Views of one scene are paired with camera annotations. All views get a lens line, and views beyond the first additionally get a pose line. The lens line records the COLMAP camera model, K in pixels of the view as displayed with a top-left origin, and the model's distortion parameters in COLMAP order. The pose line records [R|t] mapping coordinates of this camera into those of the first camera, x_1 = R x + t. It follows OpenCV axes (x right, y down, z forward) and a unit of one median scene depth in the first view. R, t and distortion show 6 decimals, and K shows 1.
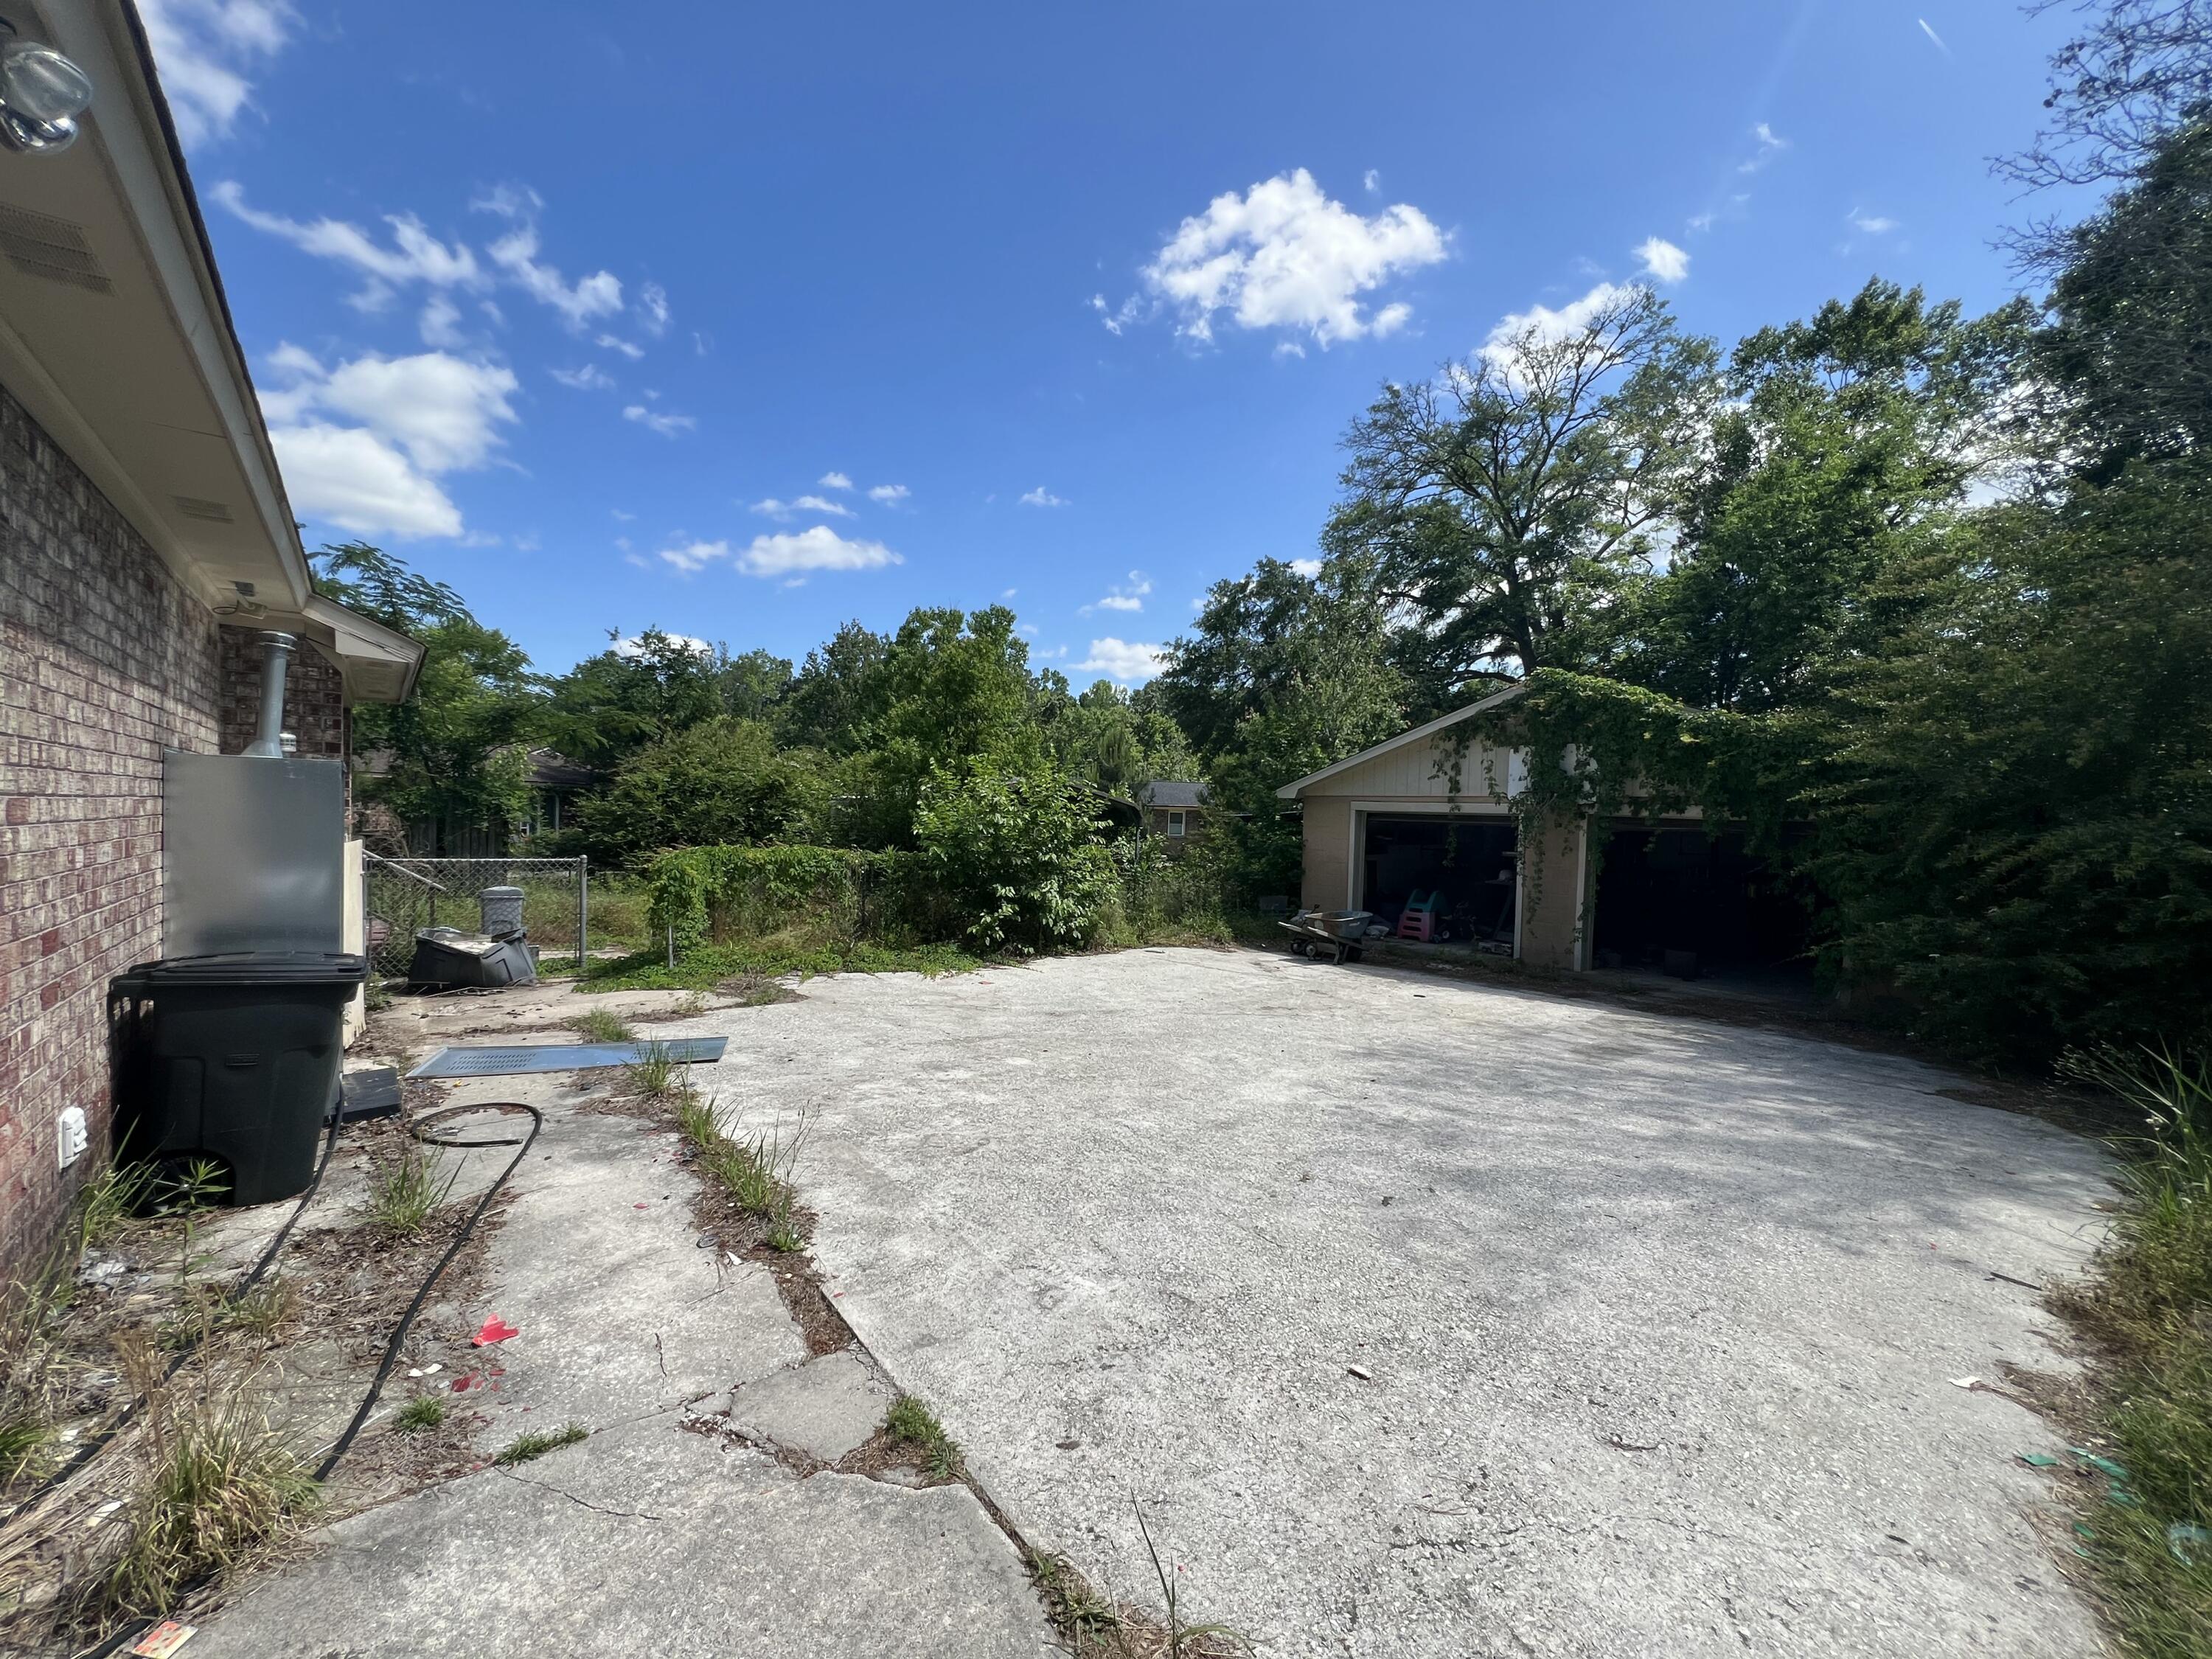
lens RADIAL K [[894.4, 0, 1106.0], [0, 894.4, 829.5], [0, 0, 1]] dist [-0.000562, 0.000426]
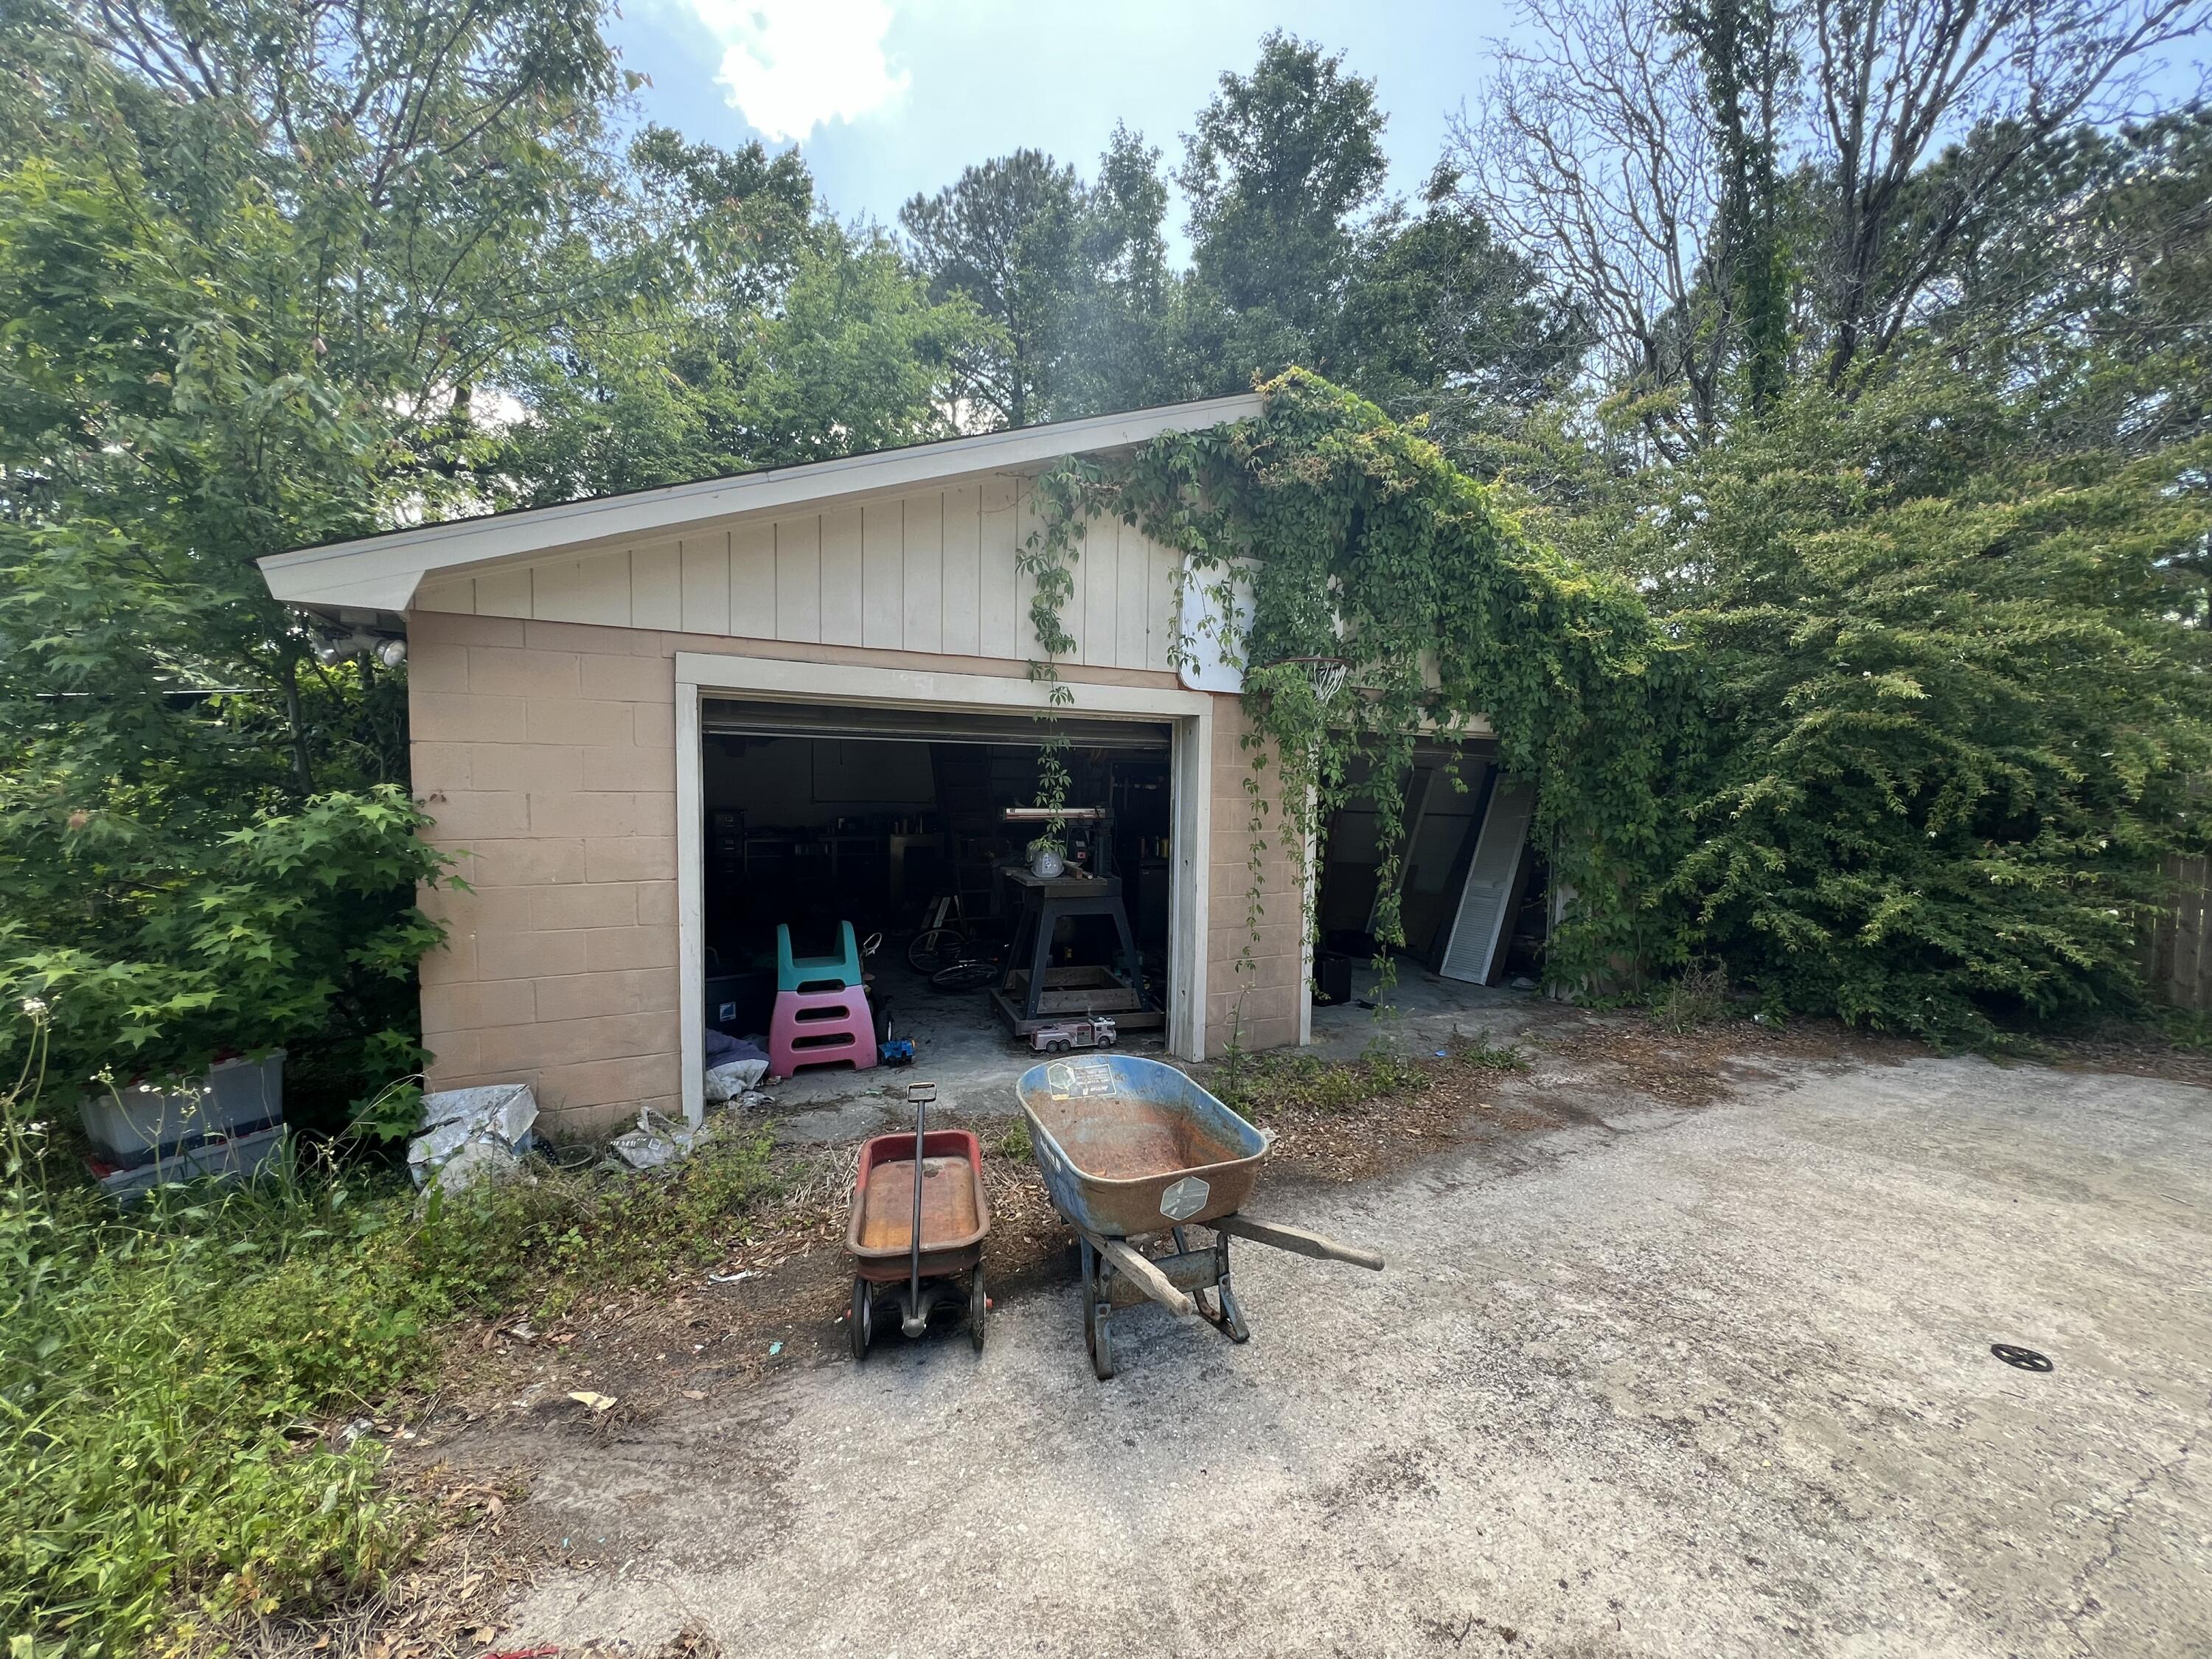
lens RADIAL K [[889.9, 0, 1105.8], [0, 889.9, 837.4], [0, 0, 1]] dist [-0.001098, 0.000754]
pose [[0.201443, -0.070746, 0.976942, 0.028538], [0.013073, 0.997494, 0.069539, 0.007990], [-0.979413, -0.001236, 0.201863, 0.820214]]
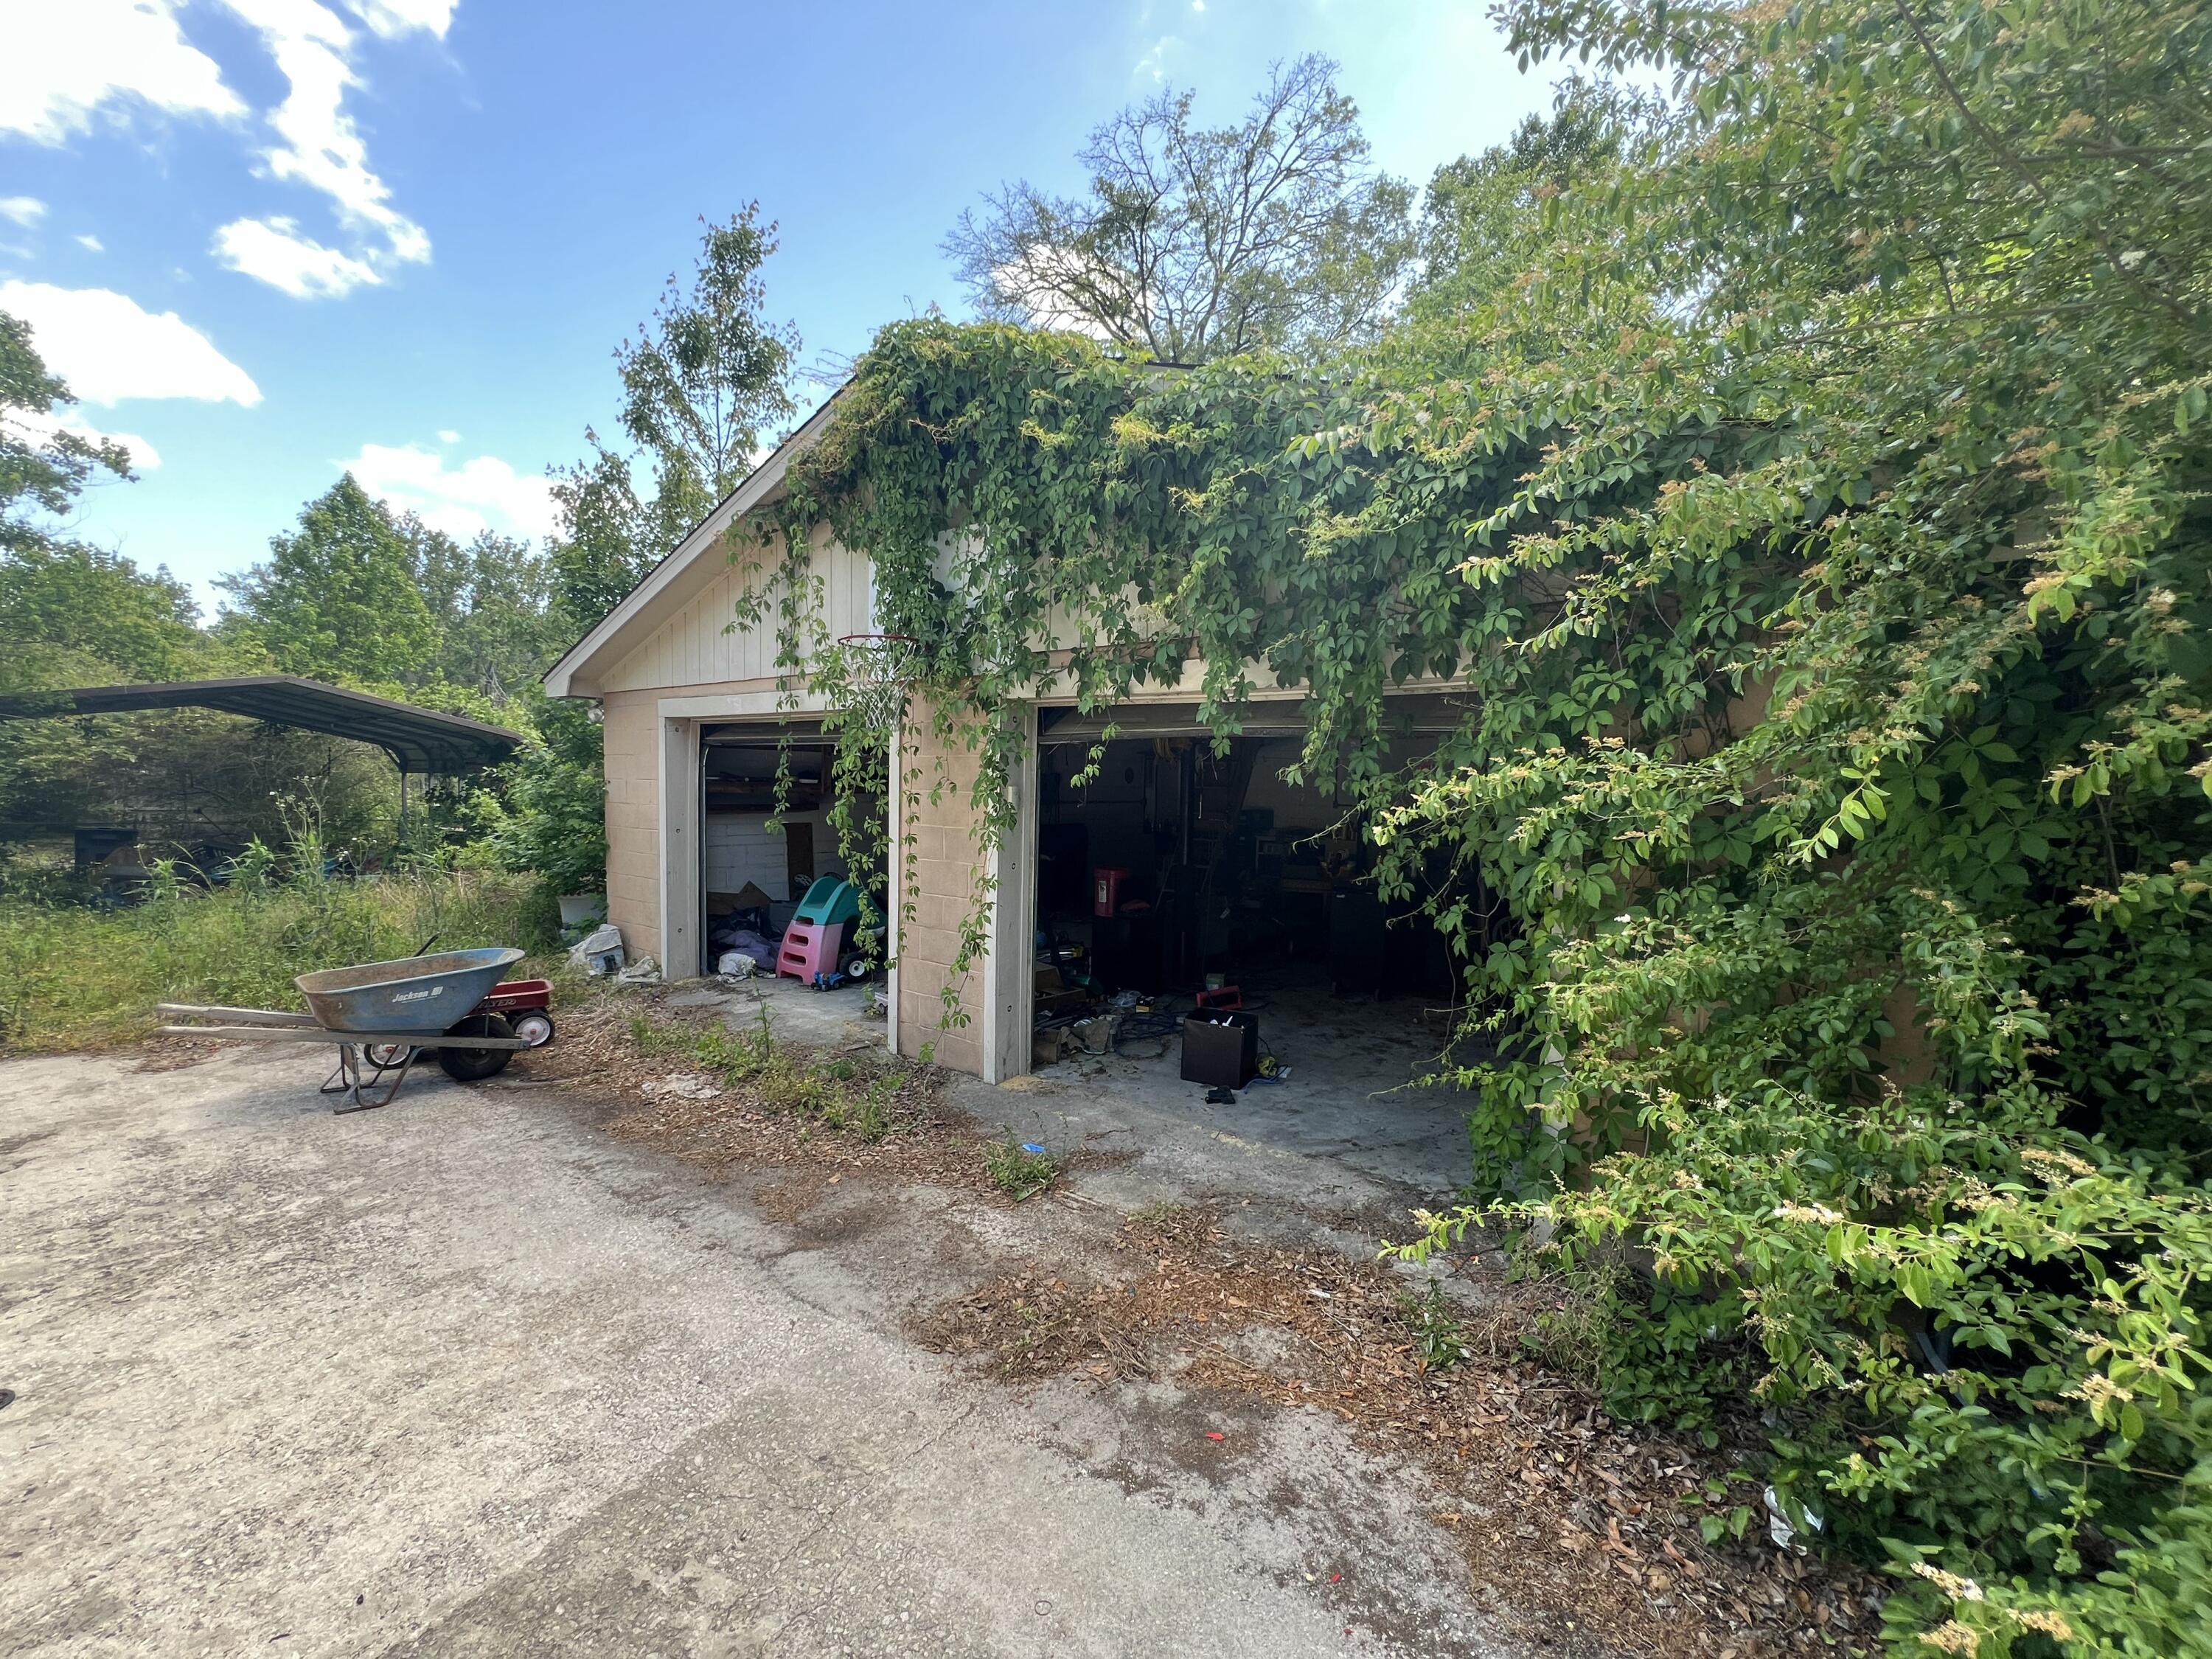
lens RADIAL K [[894.4, 0, 1106.0], [0, 894.4, 829.5], [0, 0, 1]] dist [-0.000562, 0.000426]
pose [[0.970407, -0.012345, 0.241161, 0.390392], [0.003294, 0.999276, 0.037896, 0.020742], [-0.241454, -0.035980, 0.969745, 0.477710]]
